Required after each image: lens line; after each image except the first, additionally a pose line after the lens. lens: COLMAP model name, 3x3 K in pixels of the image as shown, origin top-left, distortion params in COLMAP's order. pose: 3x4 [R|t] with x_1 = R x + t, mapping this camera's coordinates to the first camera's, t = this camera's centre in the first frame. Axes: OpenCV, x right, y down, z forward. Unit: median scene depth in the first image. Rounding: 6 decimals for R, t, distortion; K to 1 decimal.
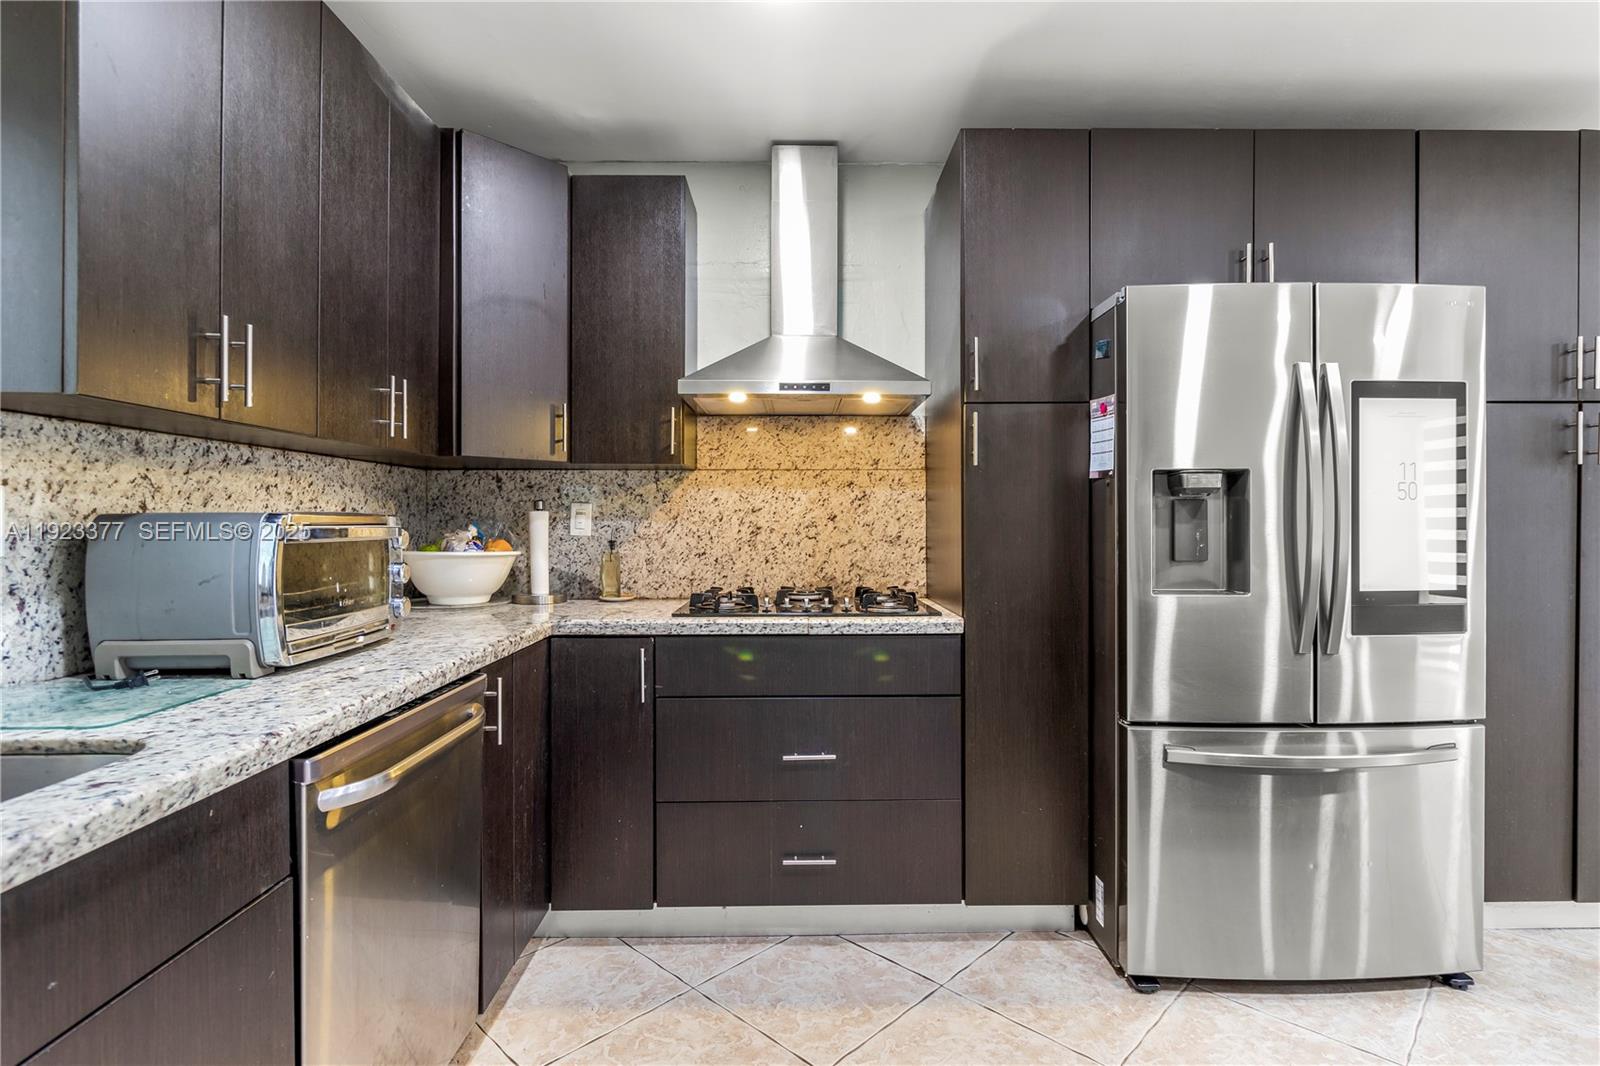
lens RADIAL K [[791.7, 0, 795.4], [0, 791.7, 533.7], [0, 0, 1]] dist [-0.000162, -0.002556]
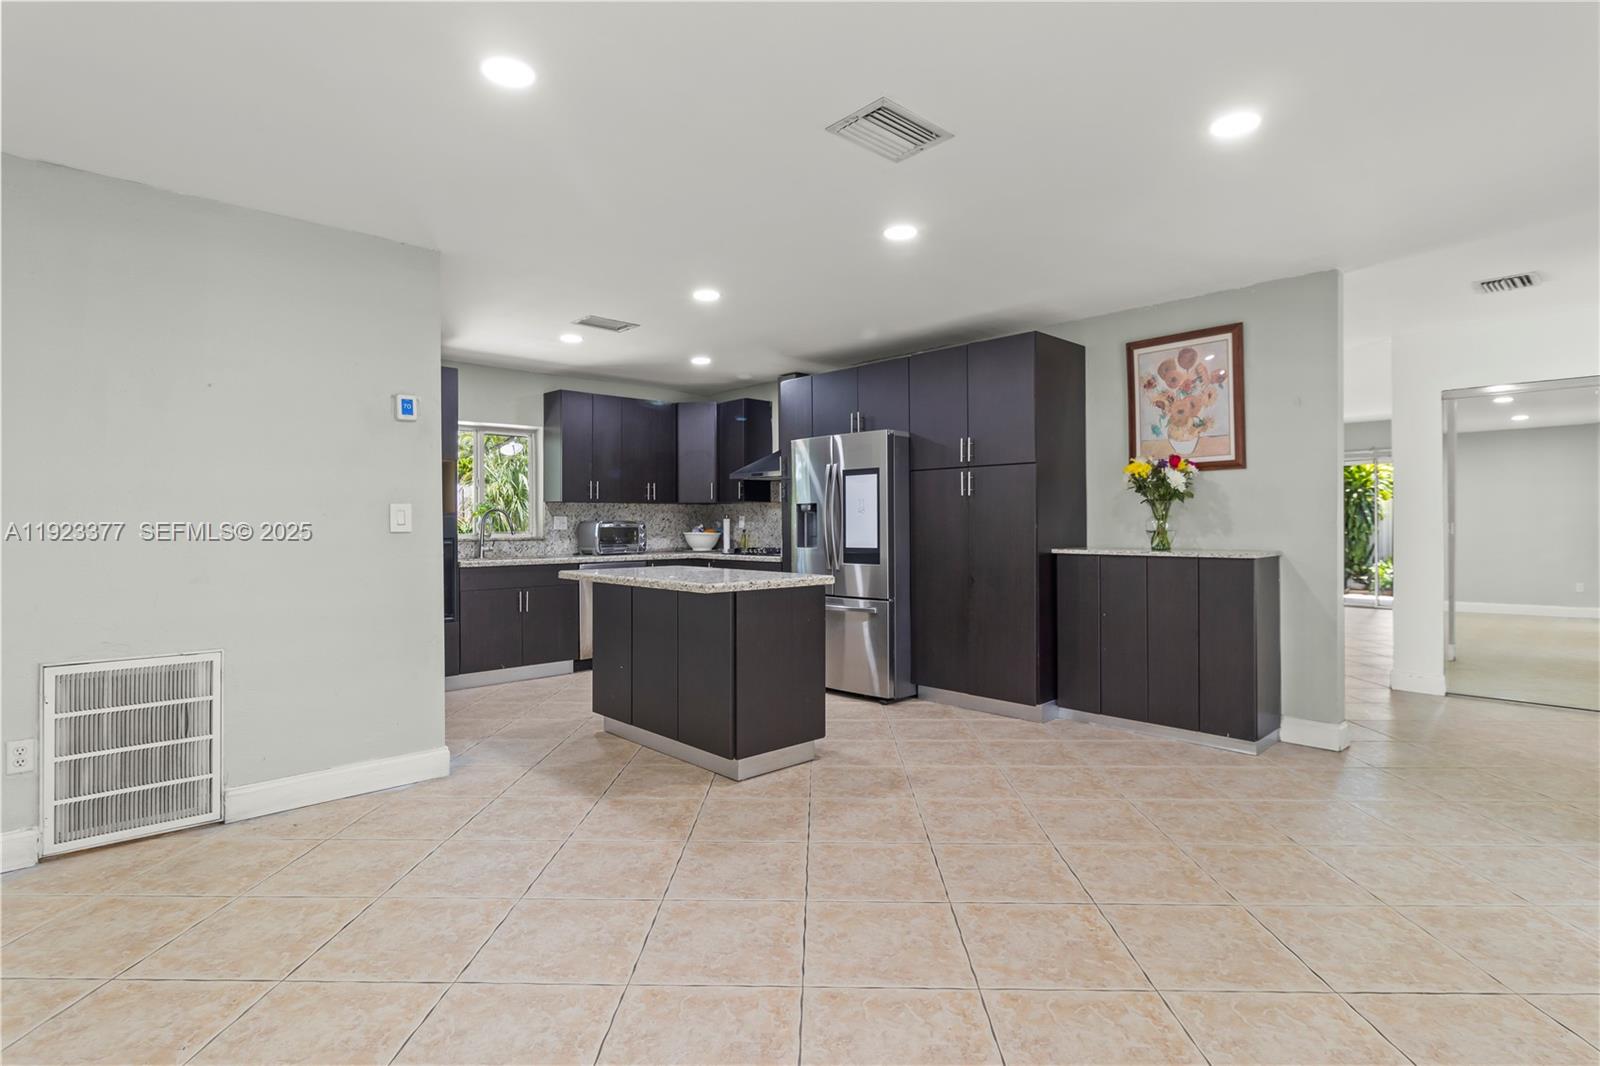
lens RADIAL K [[791.7, 0, 784.5], [0, 791.7, 514.6], [0, 0, 1]] dist [-0.000162, -0.002556]
pose [[0.669565, -0.011119, -0.742670, 2.524646], [-0.006994, 0.999749, -0.021274, 0.019437], [0.742720, 0.019439, 0.669320, -0.946780]]
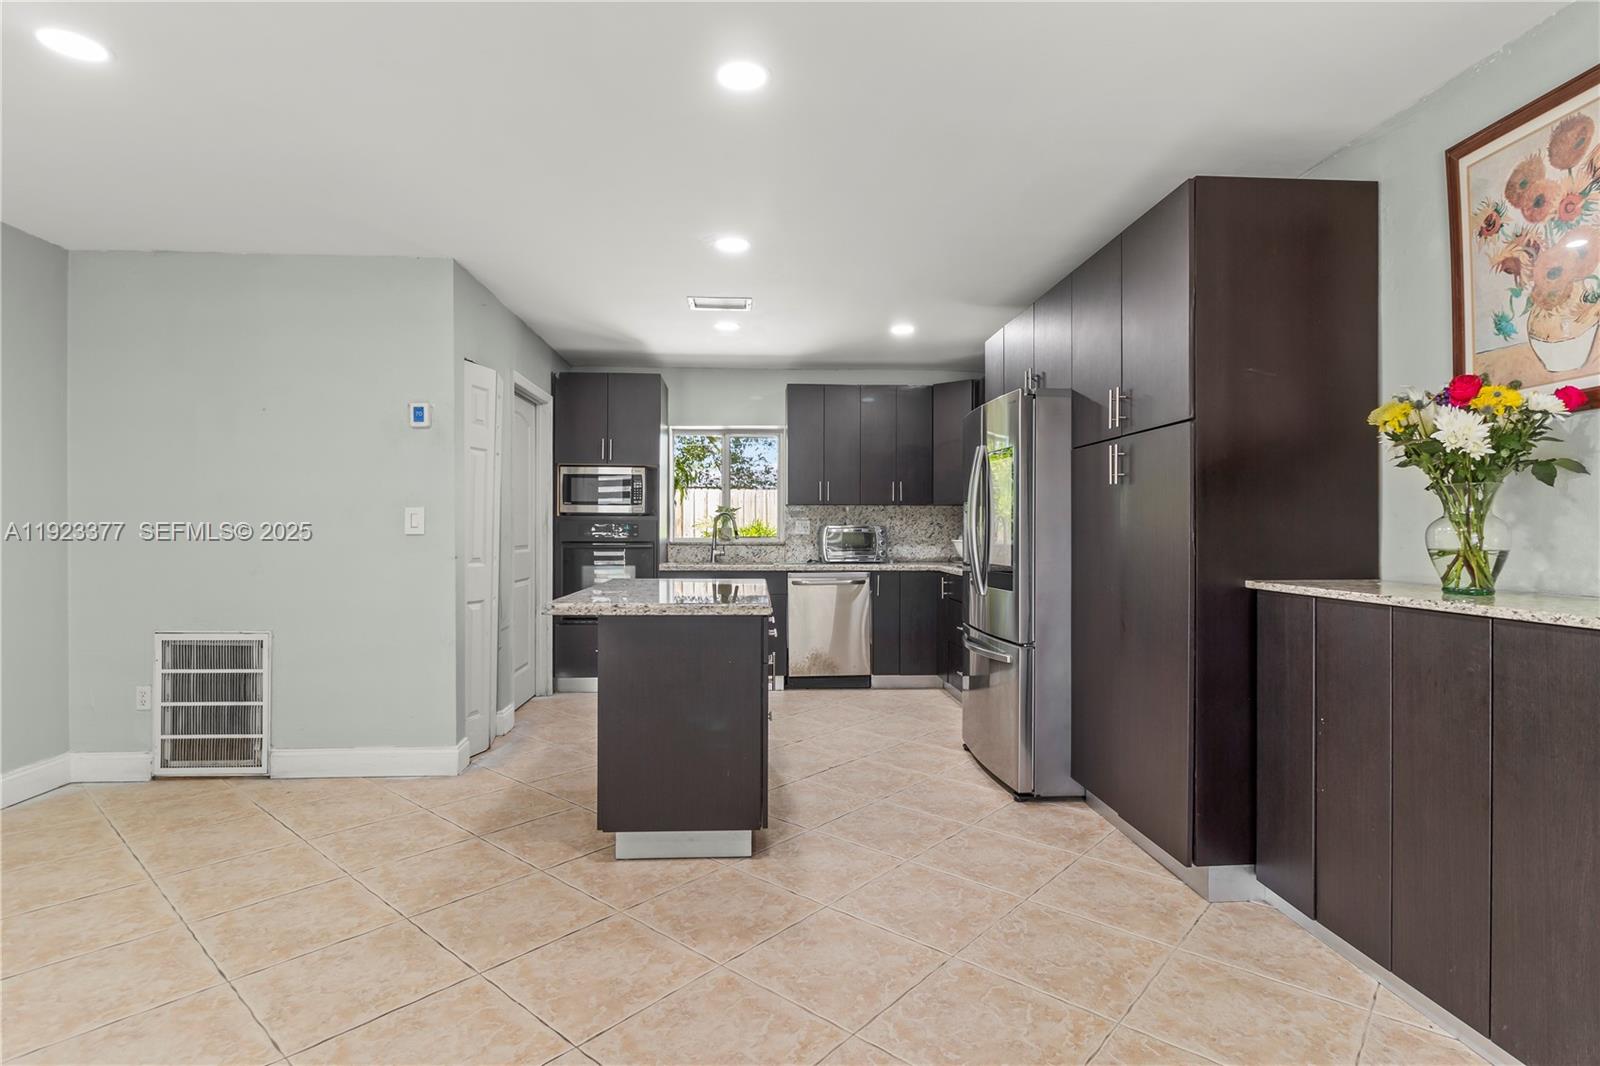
lens RADIAL K [[791.7, 0, 789.4], [0, 791.7, 529.2], [0, 0, 1]] dist [-0.000162, -0.002556]
pose [[0.043727, 0.000878, -0.999043, 2.524343], [-0.017907, 0.999840, 0.000095, -0.002077], [0.998883, 0.017886, 0.043736, 0.427826]]
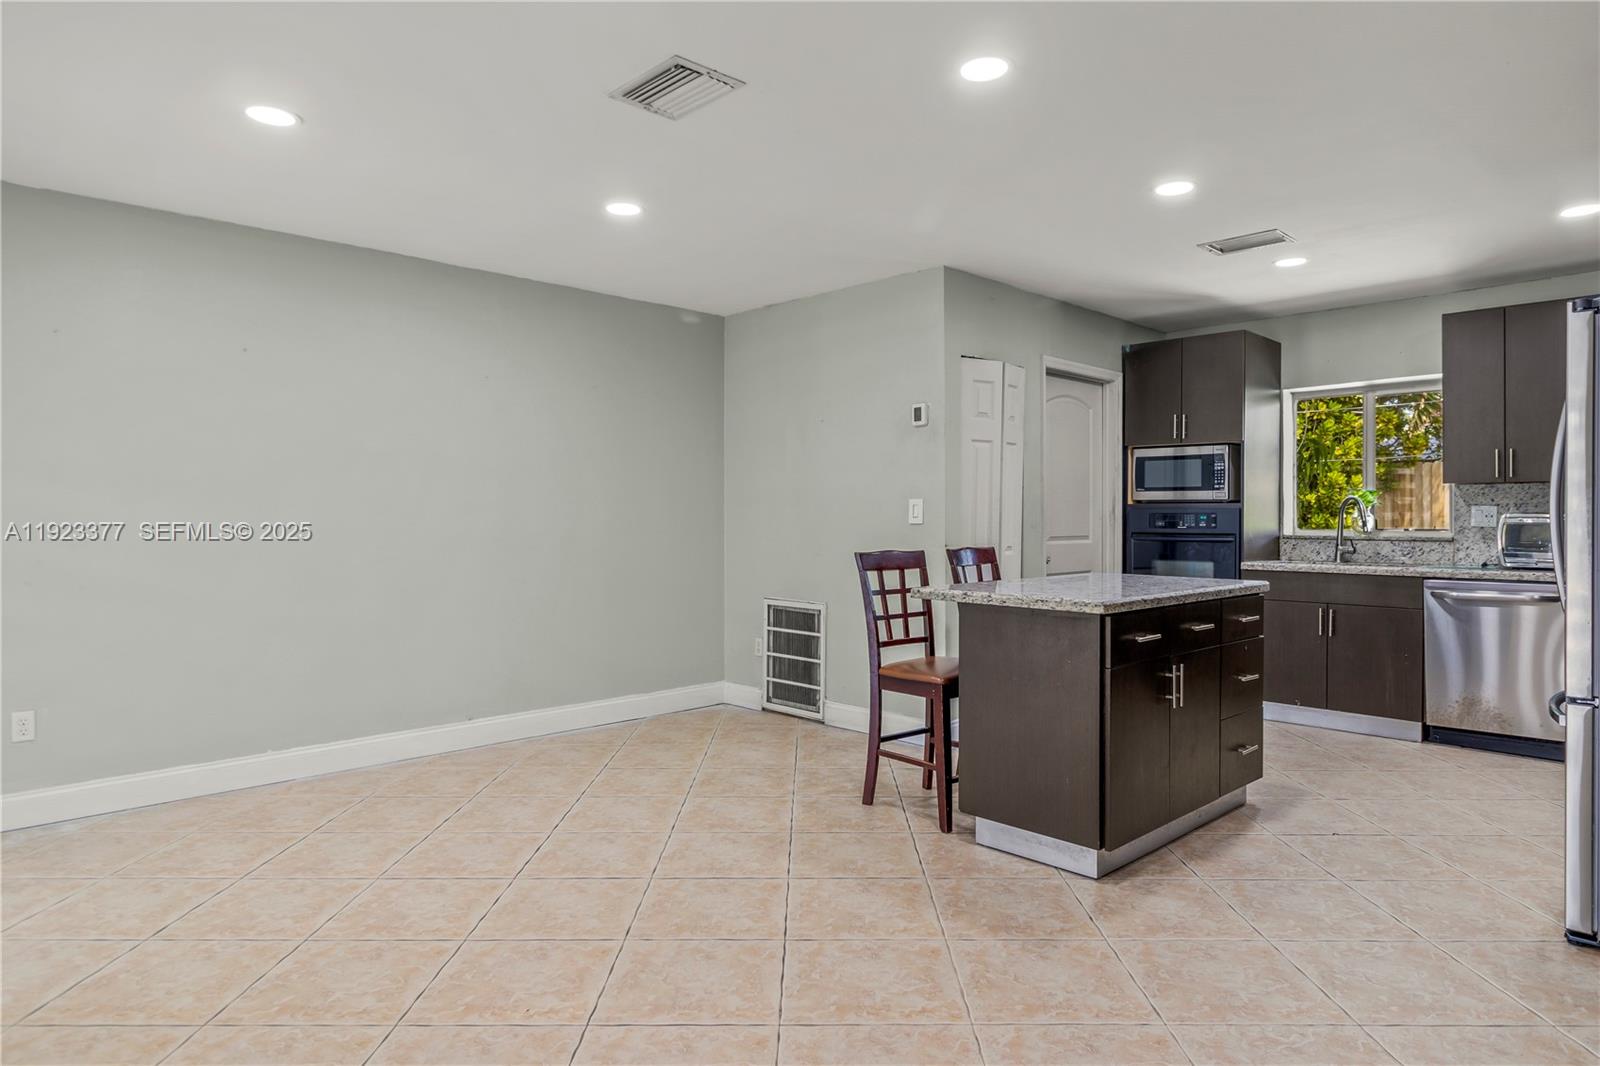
lens RADIAL K [[940.9, 0, 809.0], [0, 940.9, 506.9], [0, 0, 1]] dist [-0.000137, -0.001101]
pose [[-0.719919, -0.007507, -0.694018, 2.511630], [-0.011899, 0.999928, 0.001528, -0.017882], [0.693957, 0.009358, -0.719956, 1.200857]]
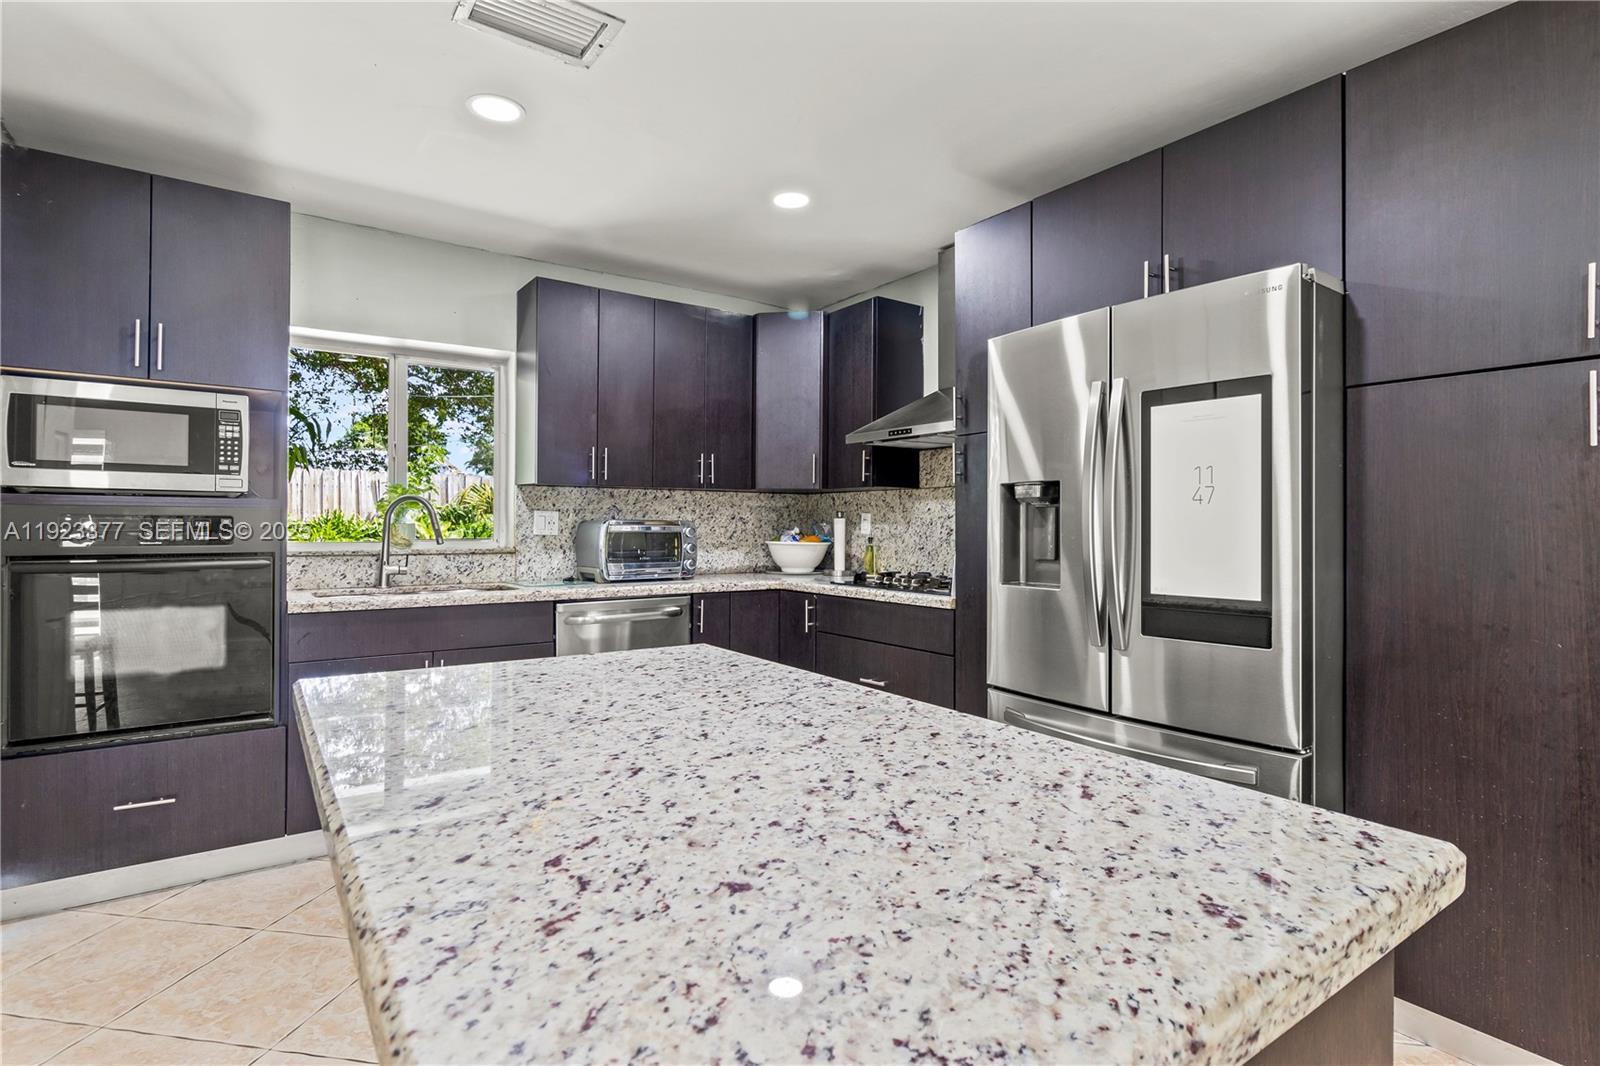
lens RADIAL K [[791.7, 0, 796.7], [0, 791.7, 530.1], [0, 0, 1]] dist [-0.000162, -0.002556]
pose [[0.569366, 0.007931, -0.822046, 1.272612], [-0.017221, 0.999849, -0.002281, 0.000463], [0.821904, 0.015455, 0.569417, 0.027234]]
